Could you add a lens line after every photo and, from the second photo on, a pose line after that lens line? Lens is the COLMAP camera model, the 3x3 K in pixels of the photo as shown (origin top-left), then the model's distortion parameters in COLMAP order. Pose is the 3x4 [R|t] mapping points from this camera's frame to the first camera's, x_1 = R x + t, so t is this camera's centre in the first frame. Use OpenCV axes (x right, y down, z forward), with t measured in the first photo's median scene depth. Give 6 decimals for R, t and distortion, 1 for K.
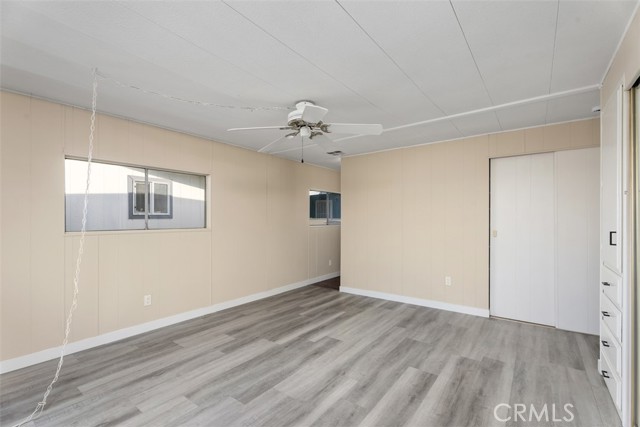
lens RADIAL K [[284.2, 0, 321.0], [0, 284.2, 213.7], [0, 0, 1]] dist [0.001684, -0.000140]
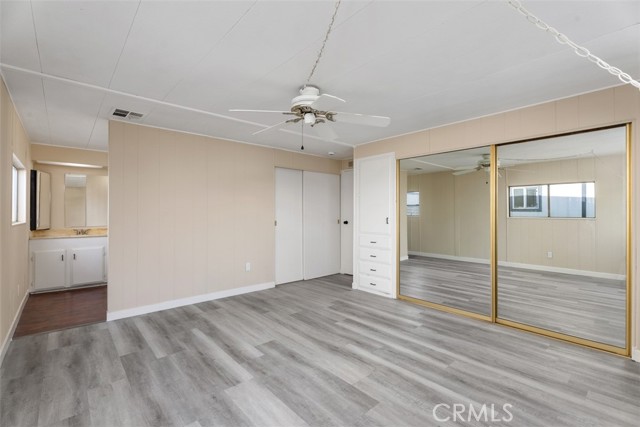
lens RADIAL K [[284.2, 0, 321.0], [0, 284.2, 213.7], [0, 0, 1]] dist [0.001684, -0.000140]
pose [[0.196188, 0.000885, 0.980566, -0.831180], [-0.023146, 0.999725, 0.003729, 0.018597], [-0.980293, -0.023428, 0.196155, 0.673234]]
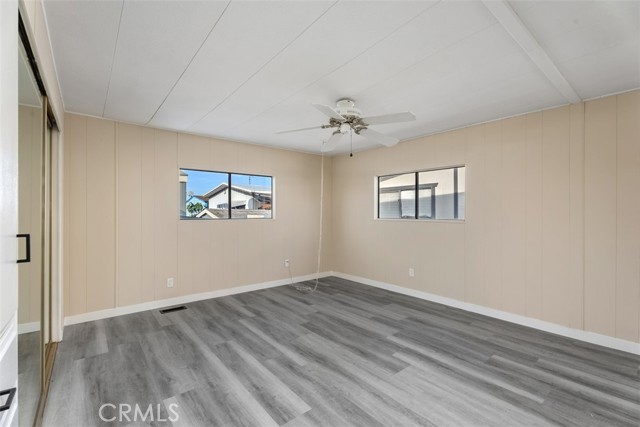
lens RADIAL K [[284.2, 0, 321.0], [0, 284.2, 213.7], [0, 0, 1]] dist [0.001684, -0.000140]
pose [[-0.236103, 0.006894, -0.971704, 0.851421], [0.023143, 0.999731, 0.001470, 0.021328], [0.971452, -0.022141, -0.236199, 1.003626]]
